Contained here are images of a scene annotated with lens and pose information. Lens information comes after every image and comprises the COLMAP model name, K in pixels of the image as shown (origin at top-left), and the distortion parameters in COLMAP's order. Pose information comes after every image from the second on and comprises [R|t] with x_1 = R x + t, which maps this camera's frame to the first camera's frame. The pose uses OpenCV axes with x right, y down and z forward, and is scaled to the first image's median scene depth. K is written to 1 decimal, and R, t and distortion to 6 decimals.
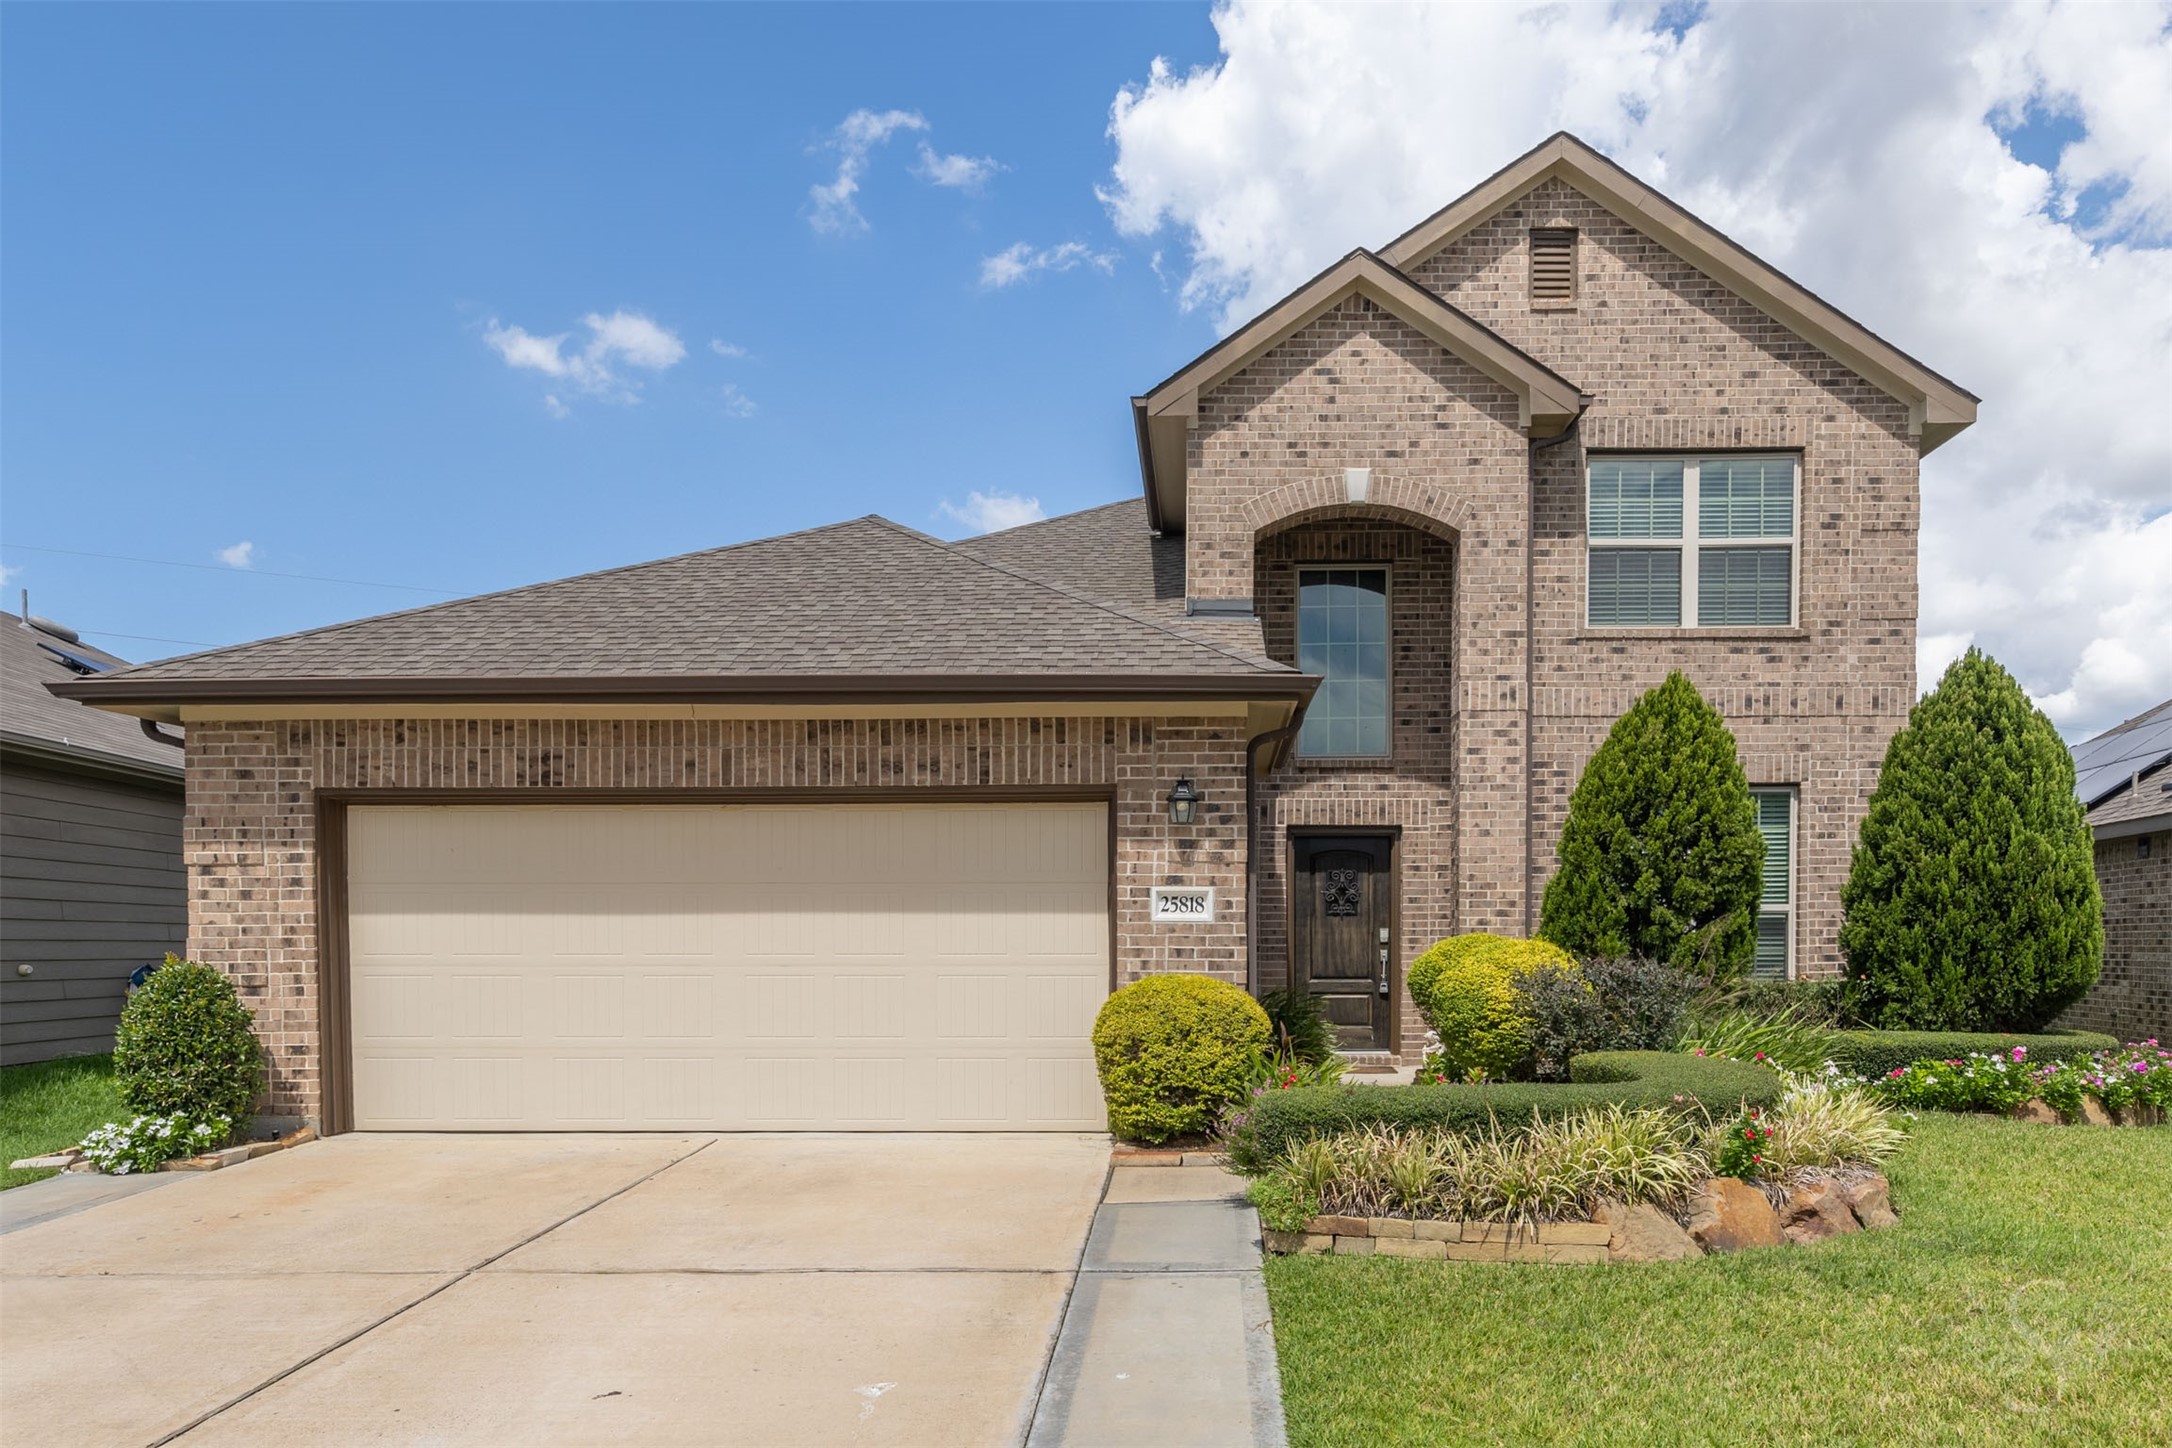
lens RADIAL K [[1184.1, 0, 973.3], [0, 1184.1, 890.6], [0, 0, 1]] dist [-0.000904, -0.000332]
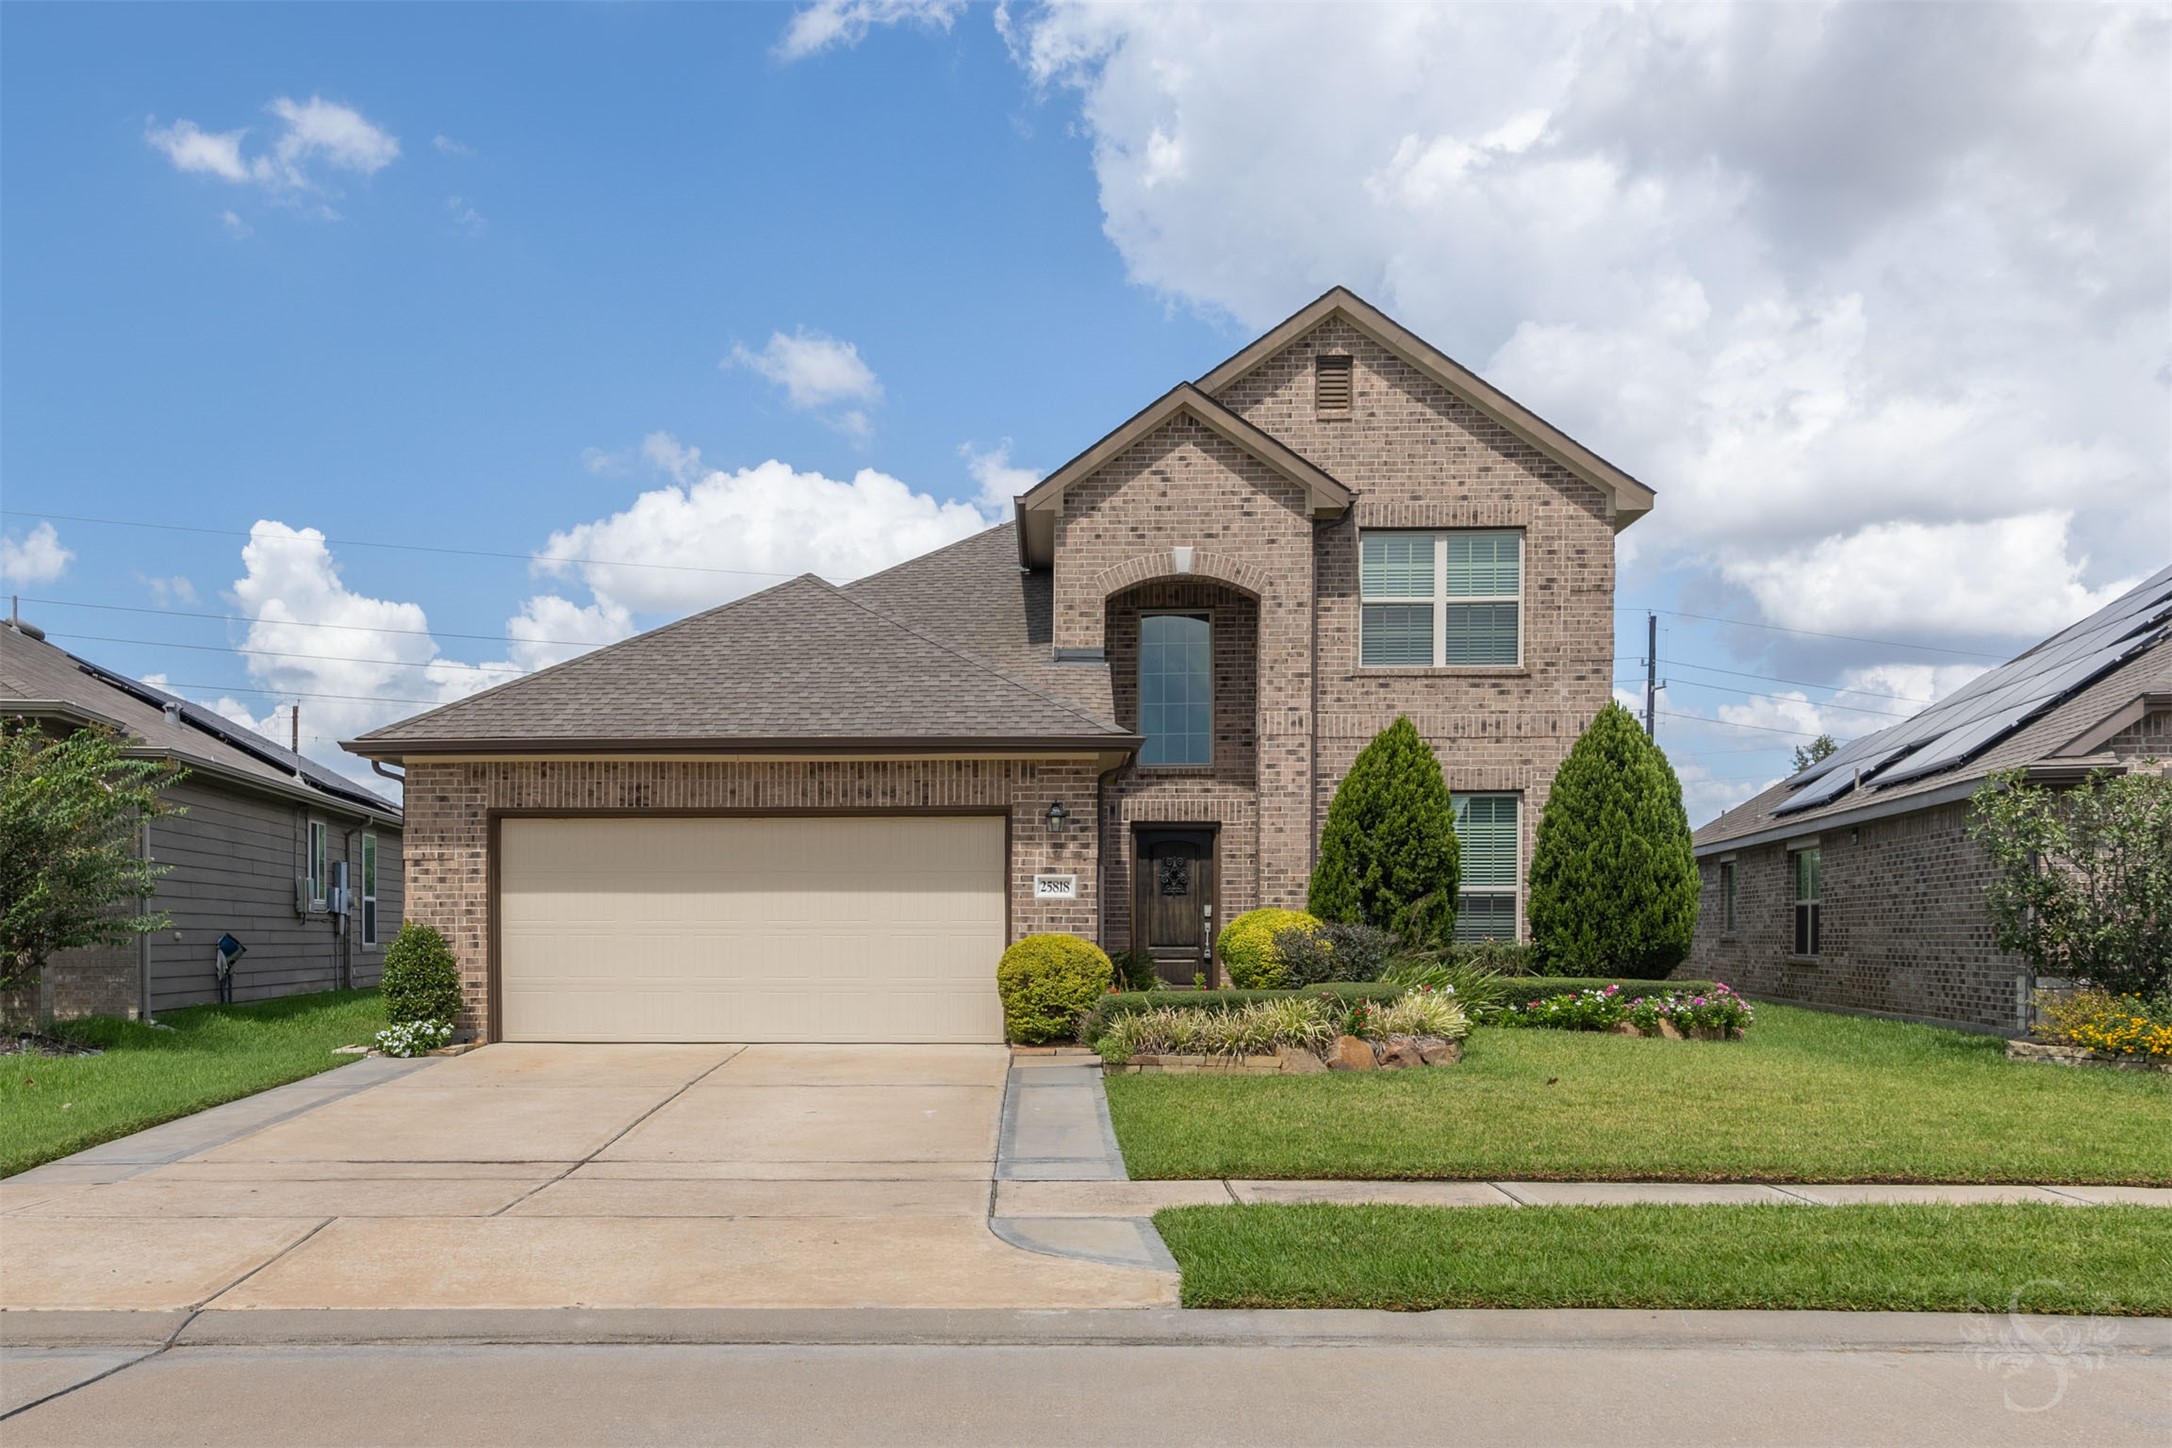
lens RADIAL K [[1512.3, 0, 1086.0], [0, 1512.3, 724.0], [0, 0, 1]] dist [-0.001607, -0.000515]
pose [[0.976811, 0.024180, 0.212735, -0.141921], [-0.004512, 0.995706, -0.092459, -0.011894], [-0.214057, 0.089356, 0.972726, -0.637812]]
